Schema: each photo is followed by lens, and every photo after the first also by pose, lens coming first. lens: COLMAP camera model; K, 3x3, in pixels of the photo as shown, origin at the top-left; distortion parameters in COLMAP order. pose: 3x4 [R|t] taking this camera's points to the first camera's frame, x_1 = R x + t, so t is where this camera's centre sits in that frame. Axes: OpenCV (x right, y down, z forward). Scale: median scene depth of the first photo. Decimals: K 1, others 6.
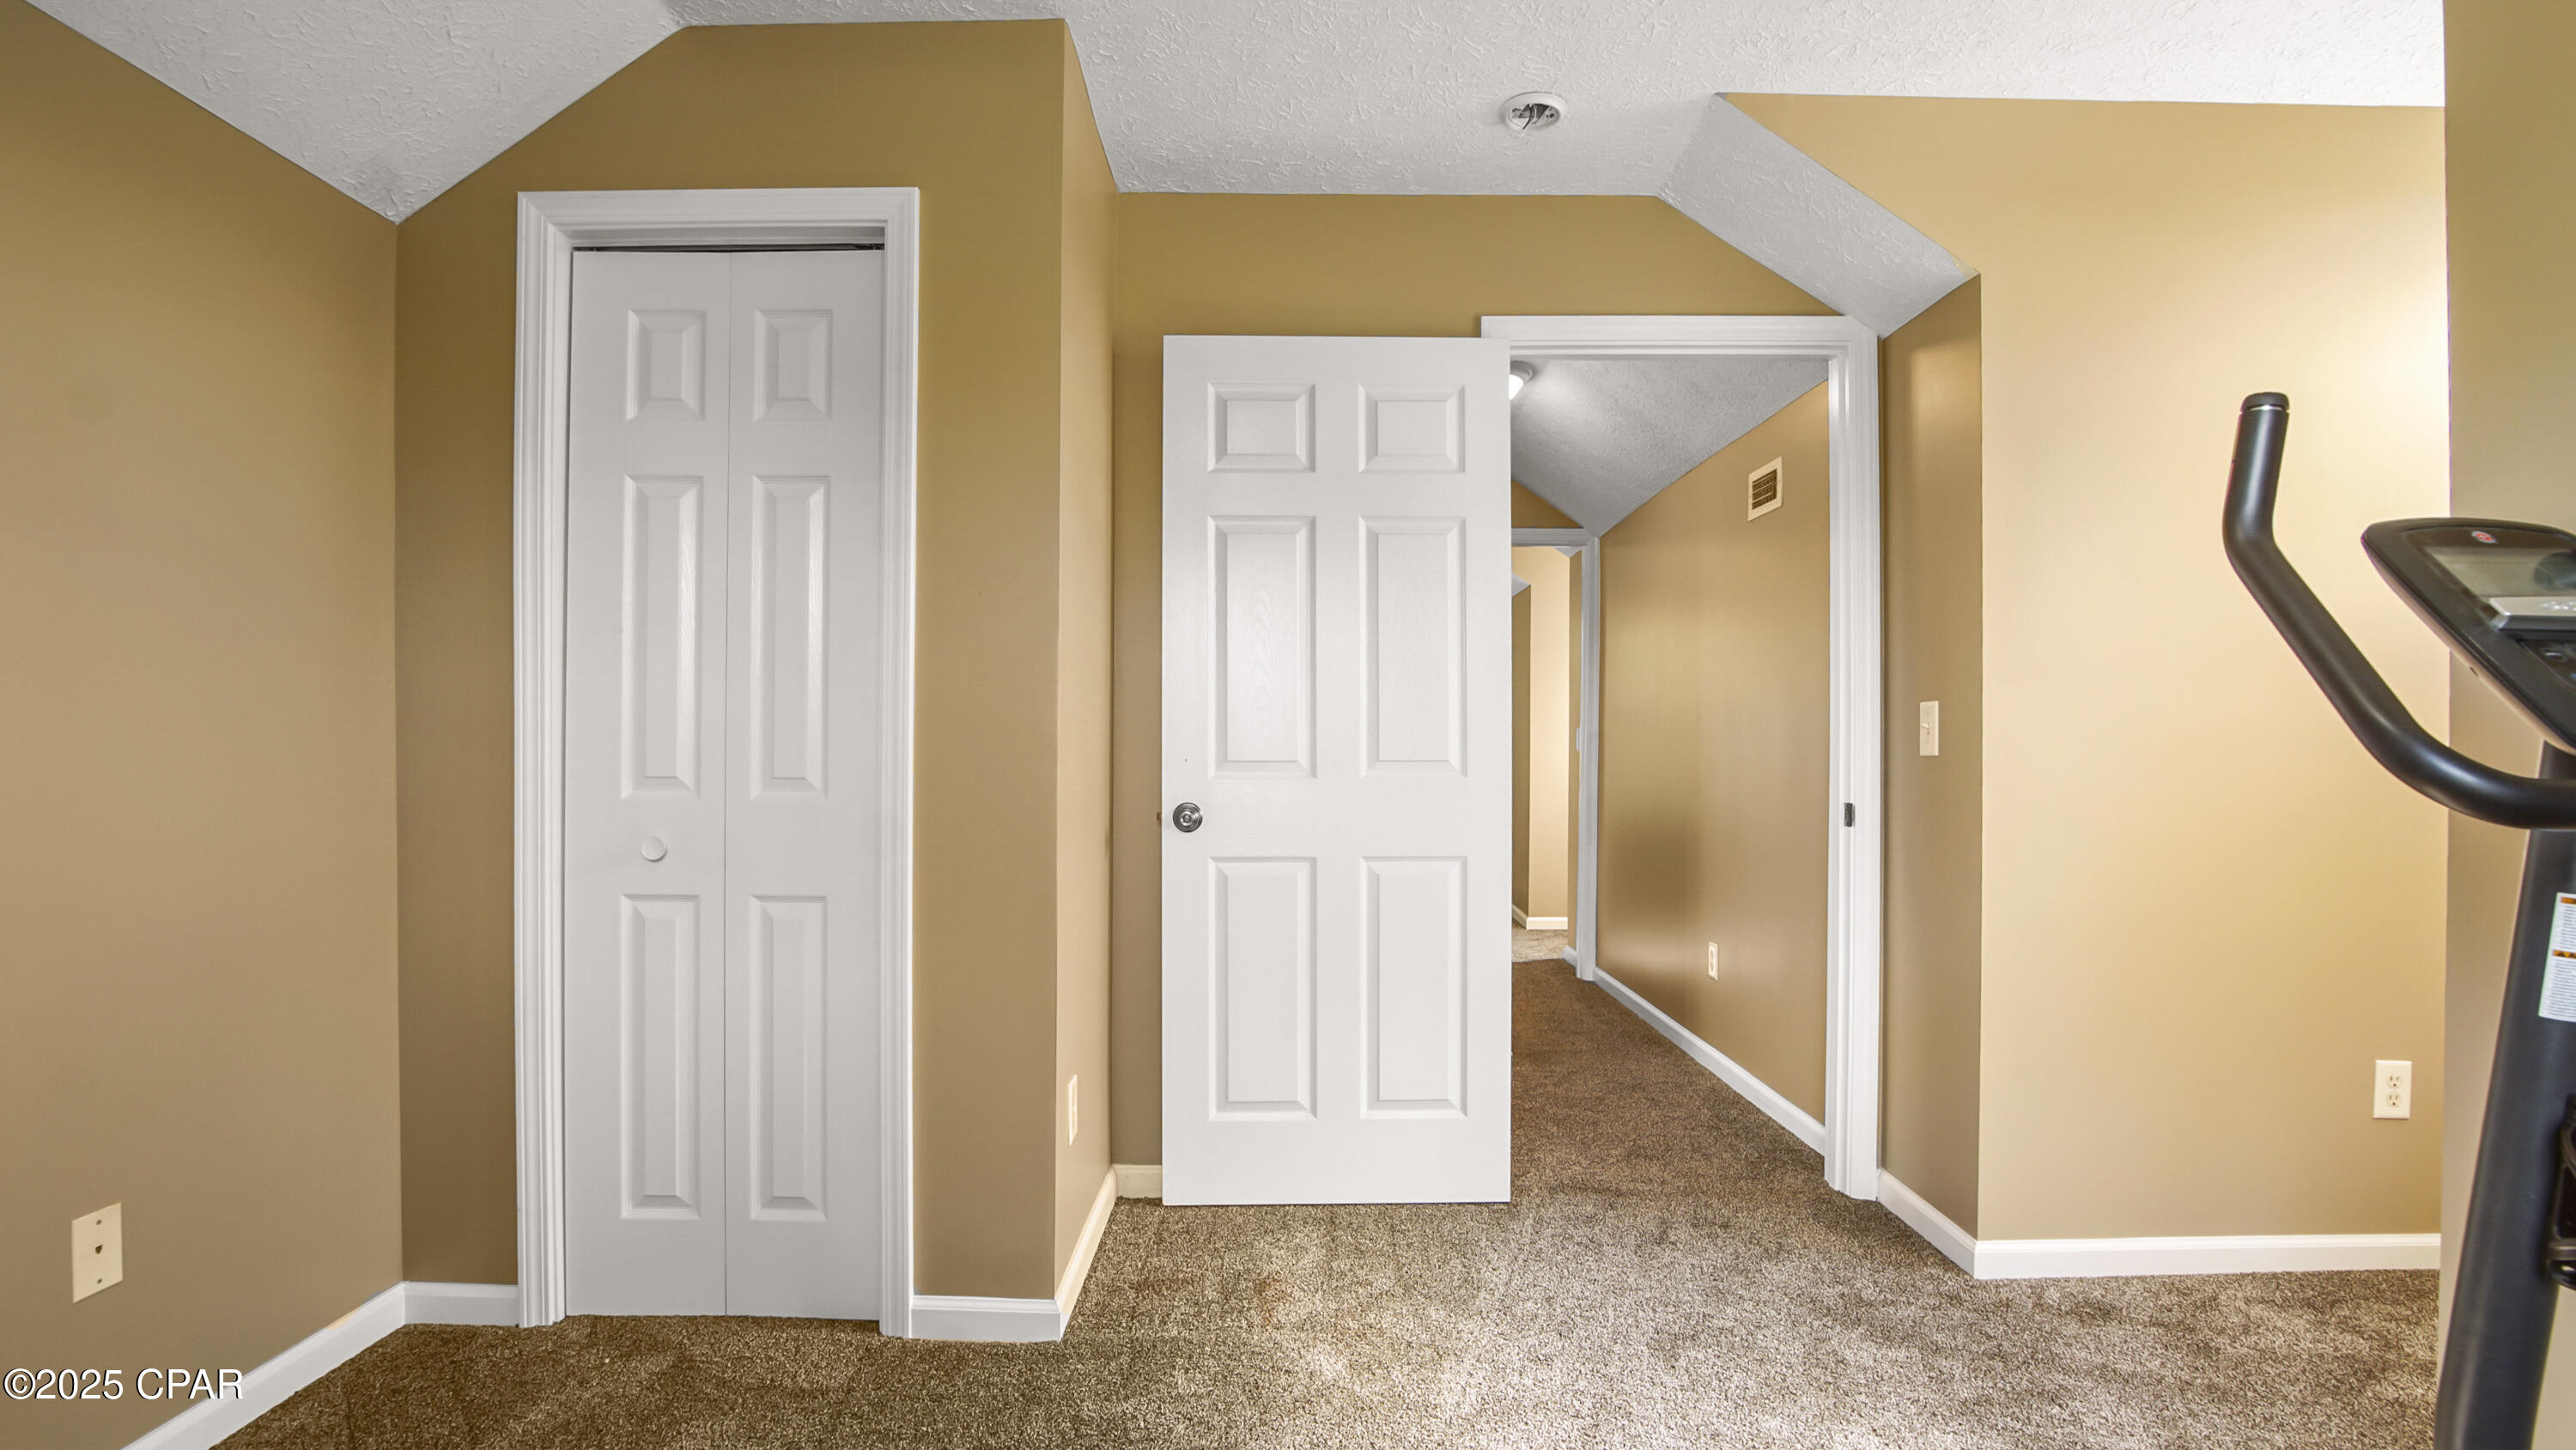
lens RADIAL K [[1196.4, 0, 1282.6], [0, 1196.4, 757.9], [0, 0, 1]] dist [-0.012095, 0.000127]
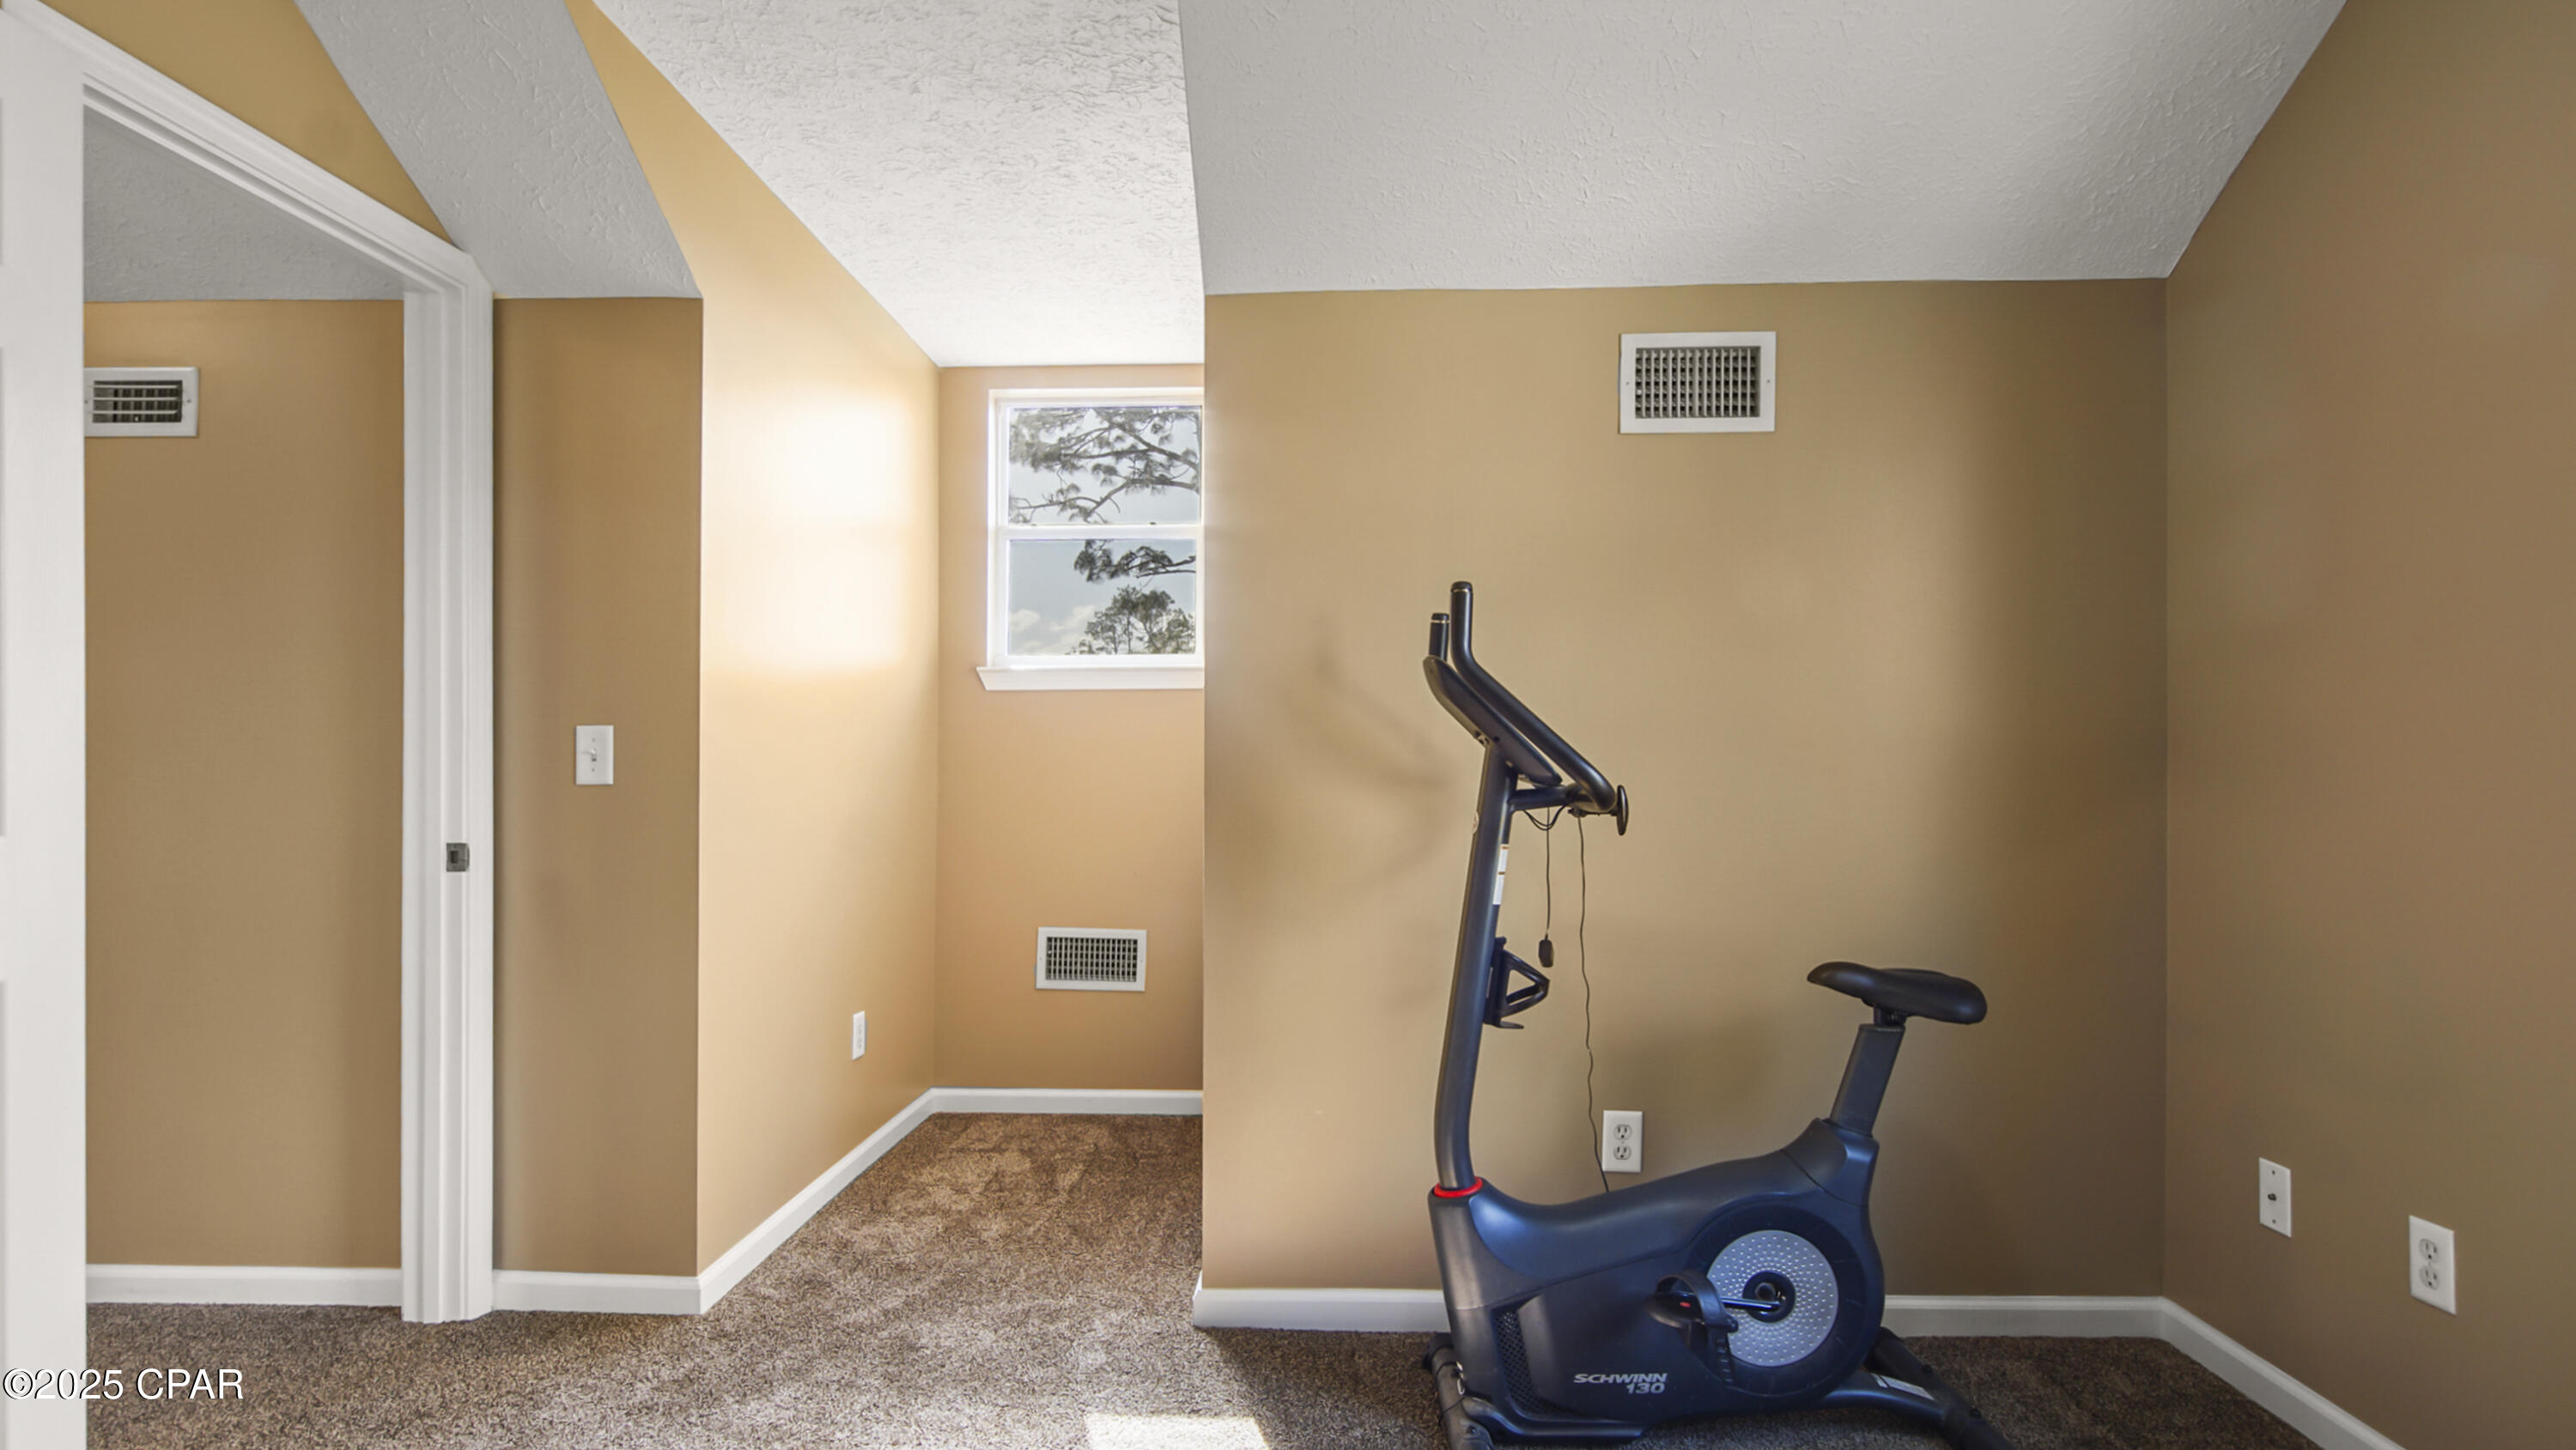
lens RADIAL K [[1261.8, 0, 1287.0], [0, 1261.8, 777.5], [0, 0, 1]] dist [-0.014537, -0.000029]
pose [[0.042103, -0.004272, 0.999104, -0.404117], [0.009598, 0.999946, 0.003871, -0.006122], [-0.999067, 0.009427, 0.042142, 0.436014]]
